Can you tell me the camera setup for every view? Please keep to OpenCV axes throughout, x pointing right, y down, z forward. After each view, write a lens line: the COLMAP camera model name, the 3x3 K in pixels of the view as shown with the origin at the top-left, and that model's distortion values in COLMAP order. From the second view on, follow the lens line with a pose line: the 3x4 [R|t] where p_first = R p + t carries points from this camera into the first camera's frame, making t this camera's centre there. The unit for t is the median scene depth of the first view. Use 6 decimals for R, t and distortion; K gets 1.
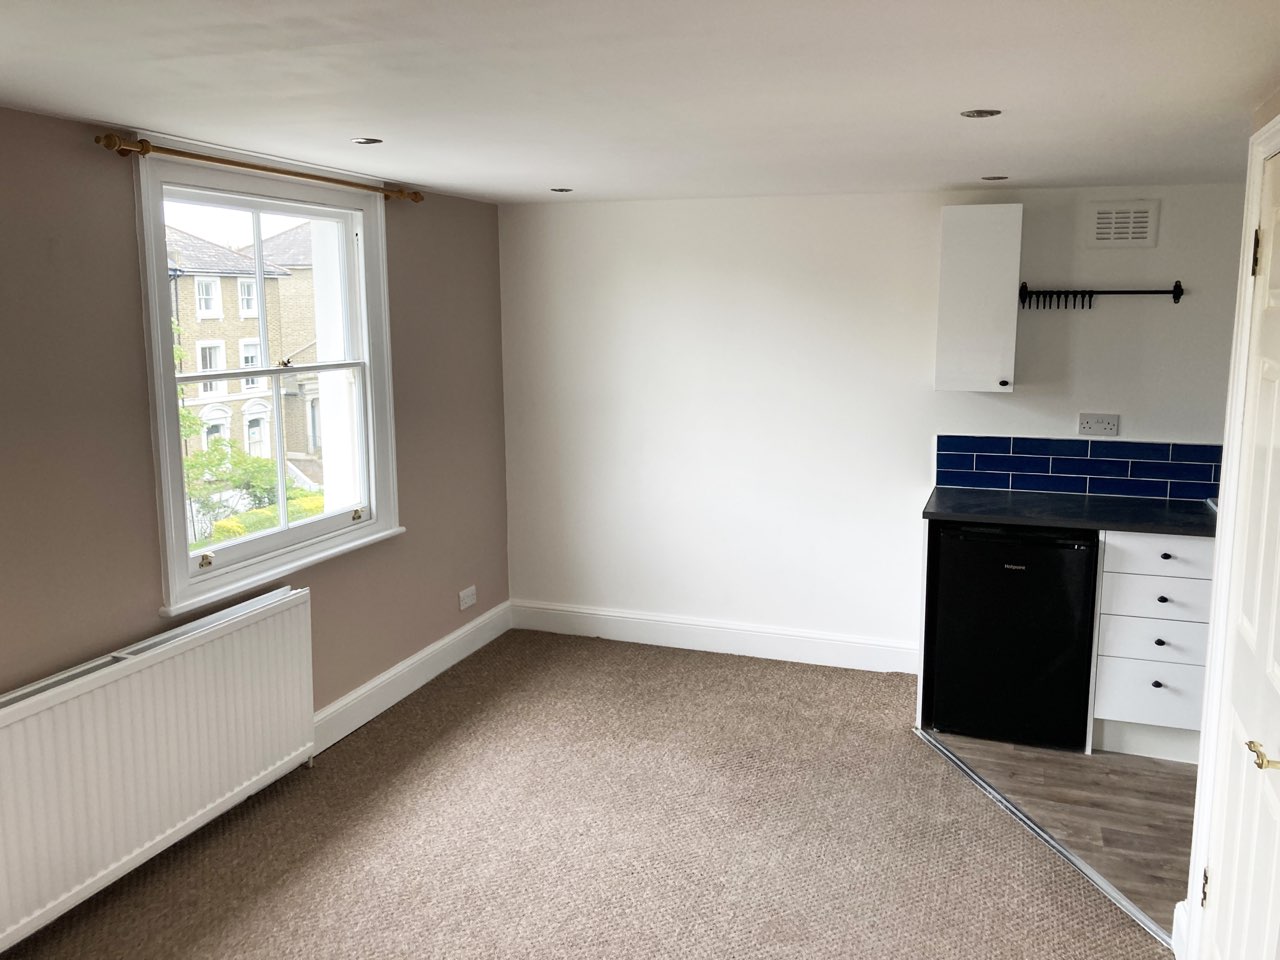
lens RADIAL K [[1051.0, 0, 659.1], [0, 1051.0, 470.4], [0, 0, 1]] dist [0.040519, -0.041018]
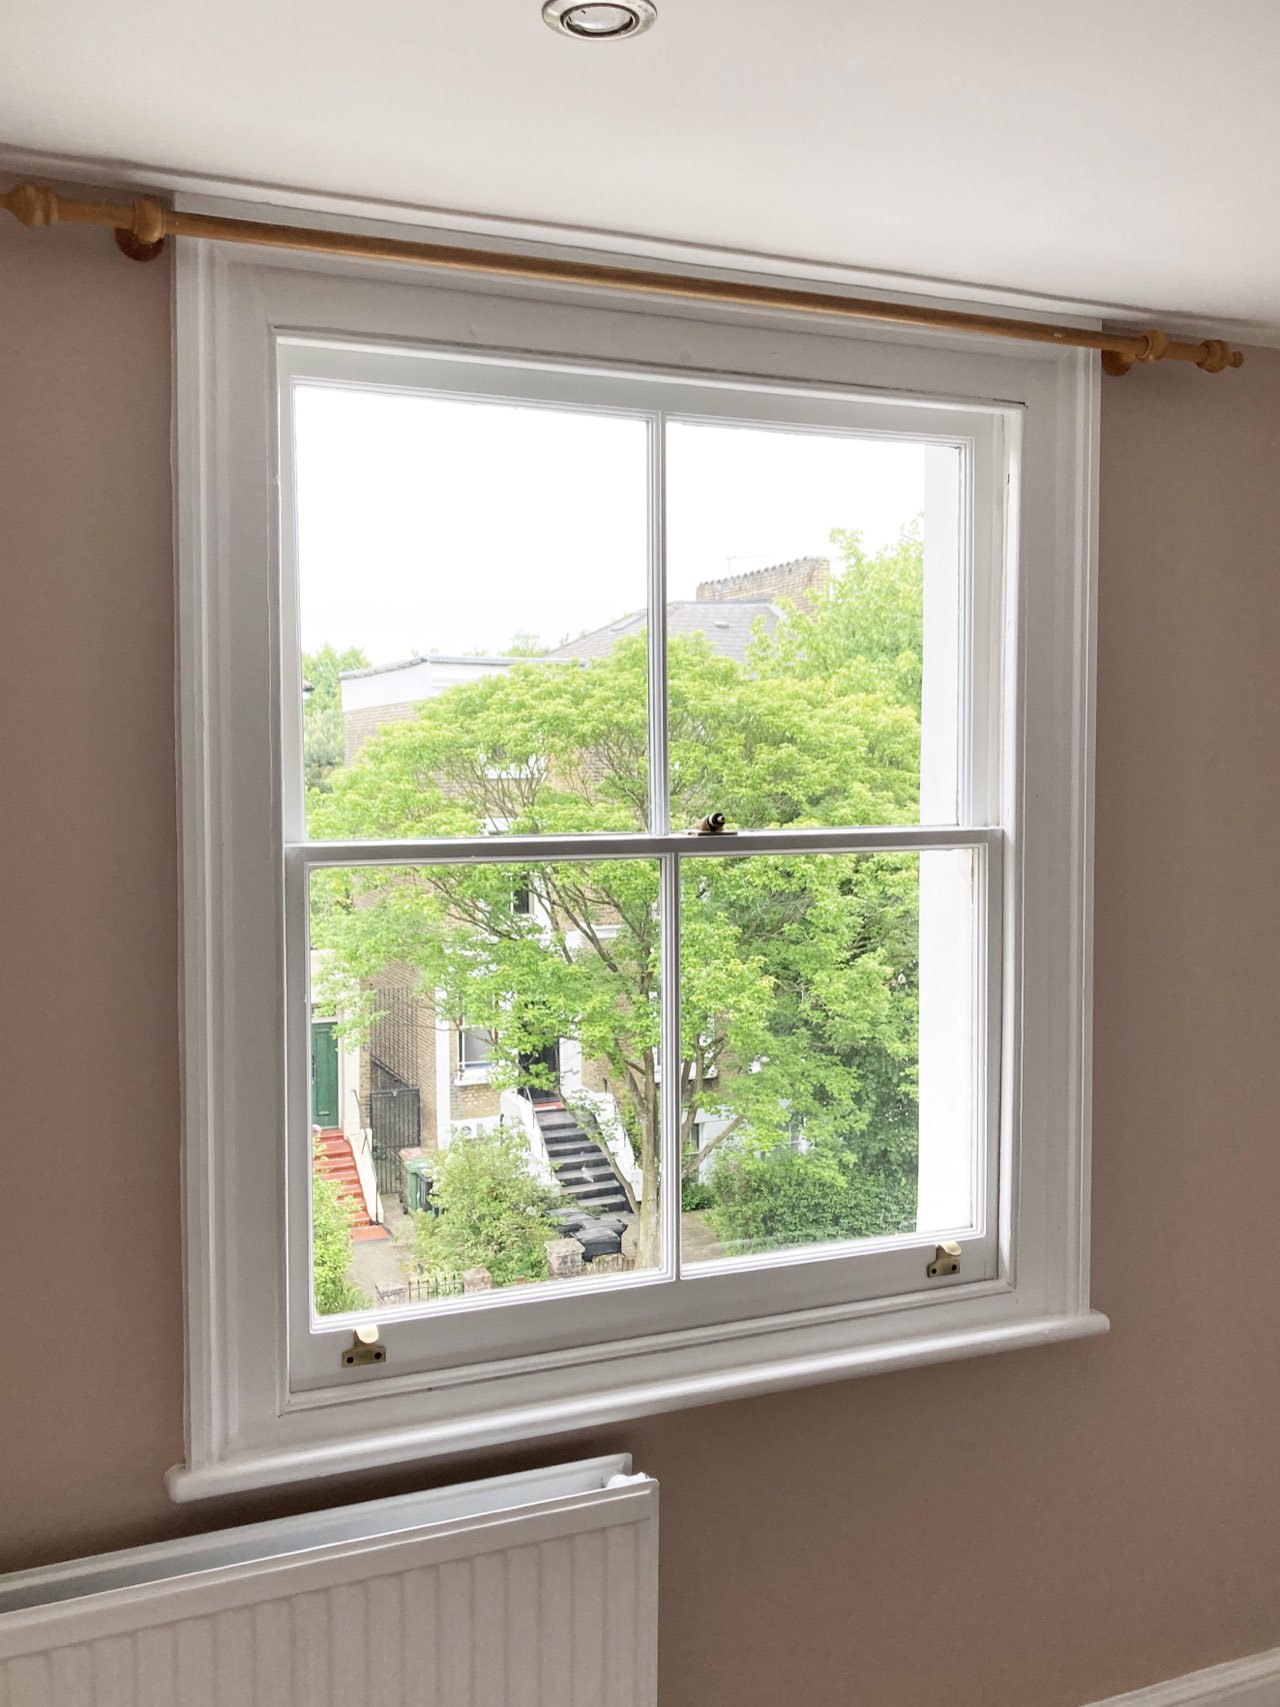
lens RADIAL K [[1590.0, 0, 646.6], [0, 1590.0, 846.0], [0, 0, 1]] dist [-0.013228, 0.000000]
pose [[0.676450, 0.042774, -0.735246, 0.030511], [-0.111167, 0.992804, -0.044519, -0.062170], [0.728051, 0.111850, 0.676337, 0.565996]]
